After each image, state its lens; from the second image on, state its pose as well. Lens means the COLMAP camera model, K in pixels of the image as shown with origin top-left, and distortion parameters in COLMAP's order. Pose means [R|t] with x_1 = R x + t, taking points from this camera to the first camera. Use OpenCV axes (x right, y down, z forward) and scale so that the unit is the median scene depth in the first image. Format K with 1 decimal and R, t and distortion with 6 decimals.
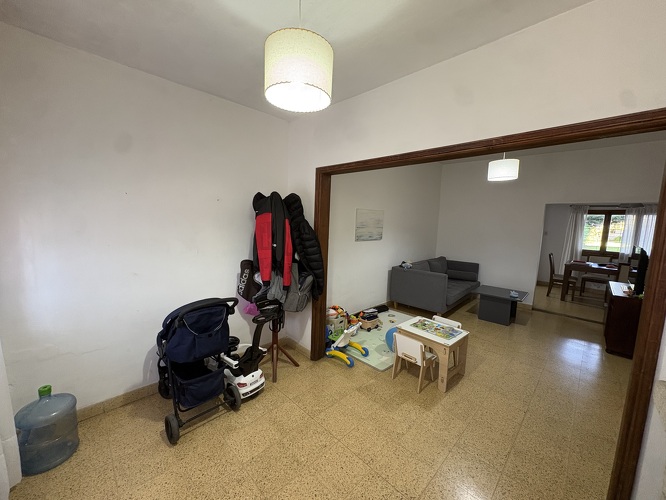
lens RADIAL K [[263.5, 0, 332.8], [0, 263.5, 250.9], [0, 0, 1]] dist [0.001629, -0.000042]
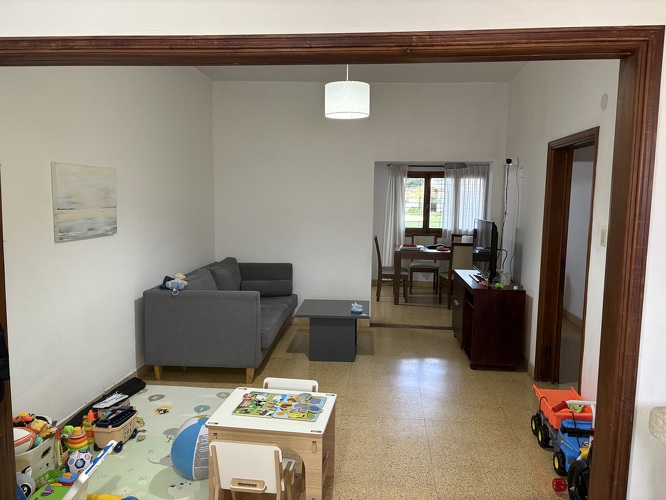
lens RADIAL K [[502.0, 0, 334.0], [0, 502.0, 247.9], [0, 0, 1]] dist [0.027641, -0.022240]
pose [[0.773256, -0.087144, 0.628077, -0.070734], [0.086266, 0.995760, 0.031953, -0.016039], [-0.628199, 0.029473, 0.777495, 0.122408]]
